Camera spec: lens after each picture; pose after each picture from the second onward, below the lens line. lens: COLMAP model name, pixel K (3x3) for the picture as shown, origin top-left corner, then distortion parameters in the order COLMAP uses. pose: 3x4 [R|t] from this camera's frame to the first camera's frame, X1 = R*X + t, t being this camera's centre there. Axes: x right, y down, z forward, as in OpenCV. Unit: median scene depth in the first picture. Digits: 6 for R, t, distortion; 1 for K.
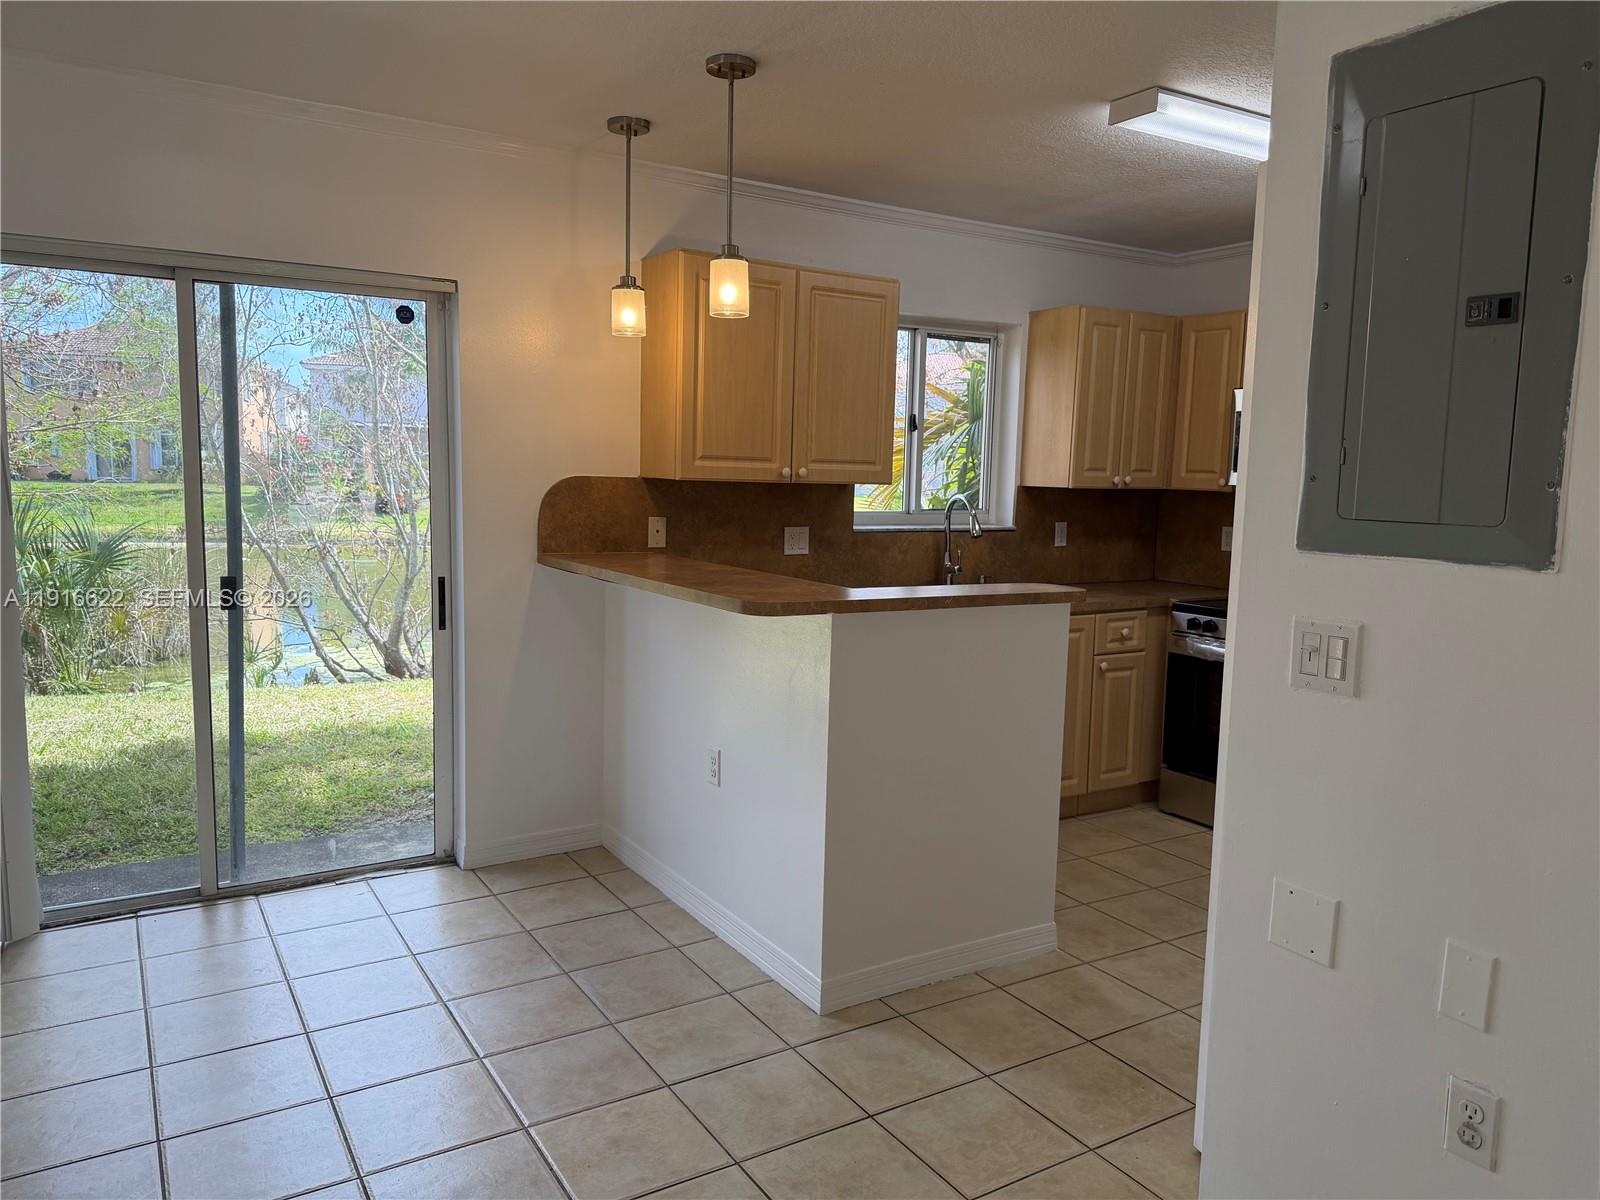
lens RADIAL K [[1140.5, 0, 807.2], [0, 1140.5, 607.0], [0, 0, 1]] dist [0.074648, -0.081112]
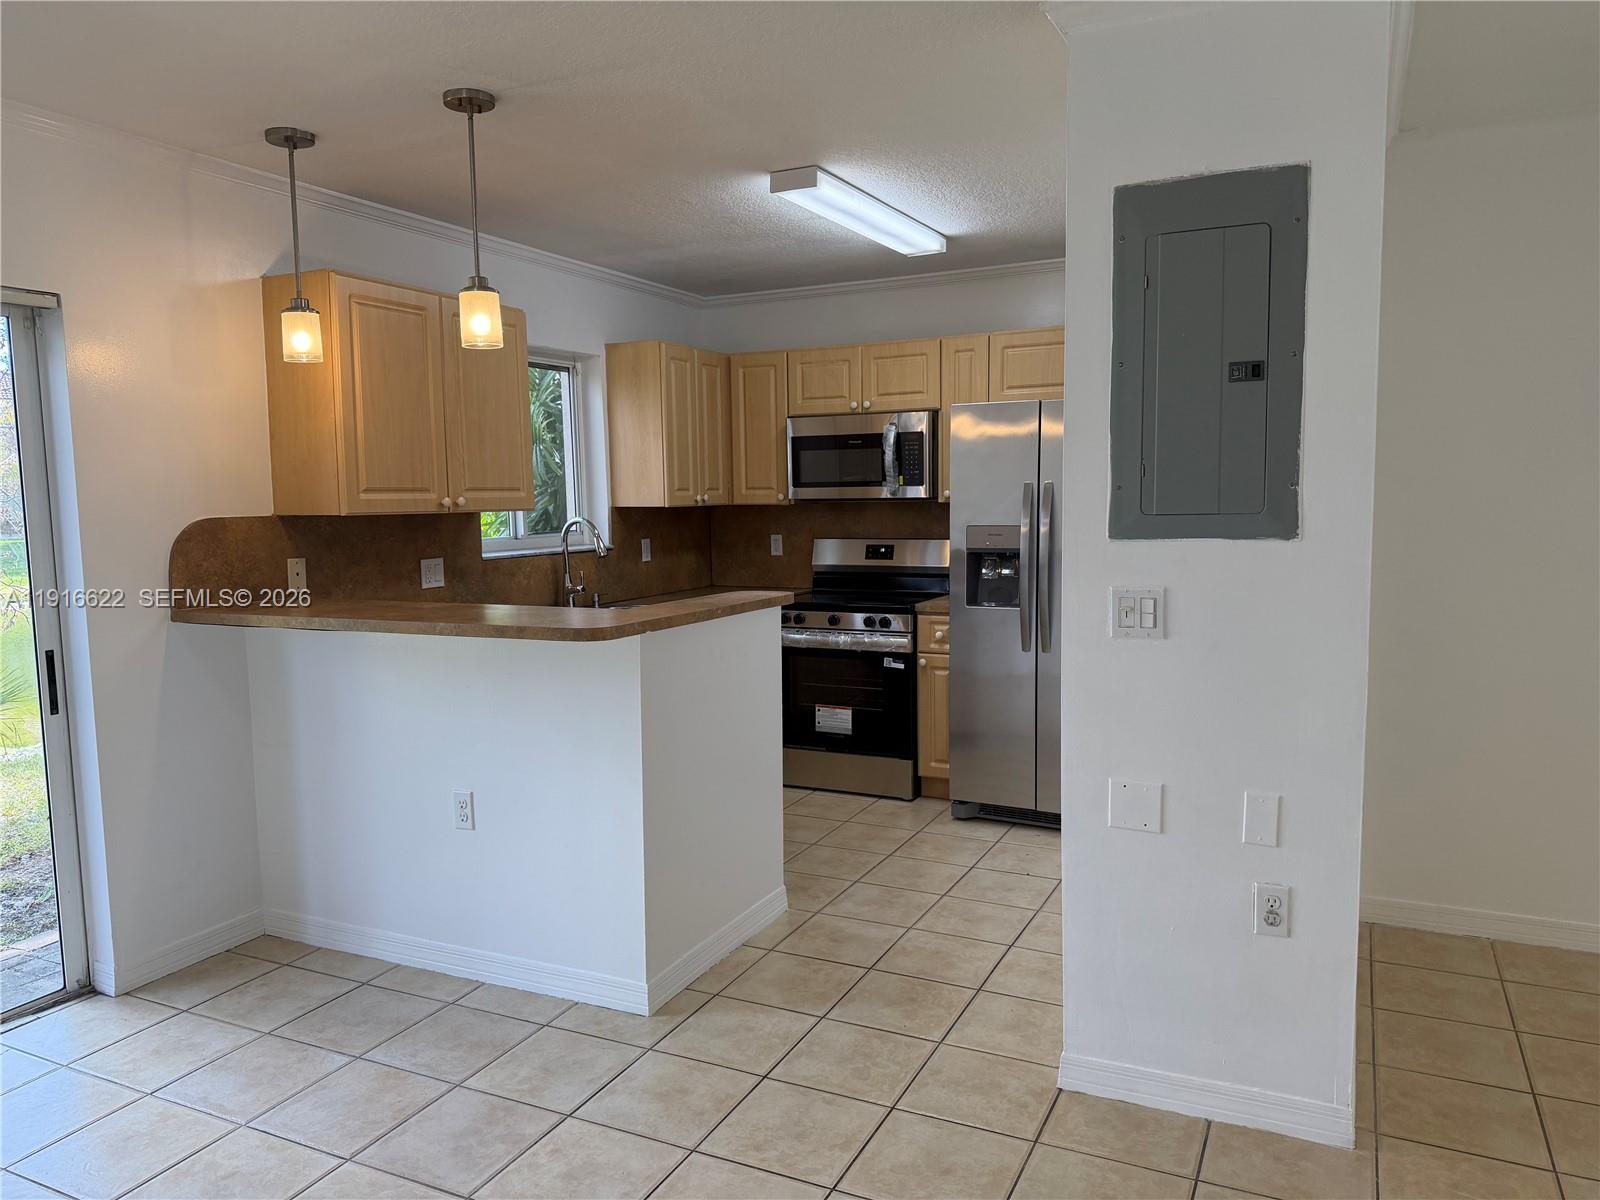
lens RADIAL K [[1140.5, 0, 807.2], [0, 1140.5, 607.0], [0, 0, 1]] dist [0.074648, -0.081112]
pose [[0.844624, -0.093831, 0.527074, -0.289150], [0.102720, 0.994632, 0.012461, -0.010688], [-0.525414, 0.043616, 0.849728, 0.012072]]
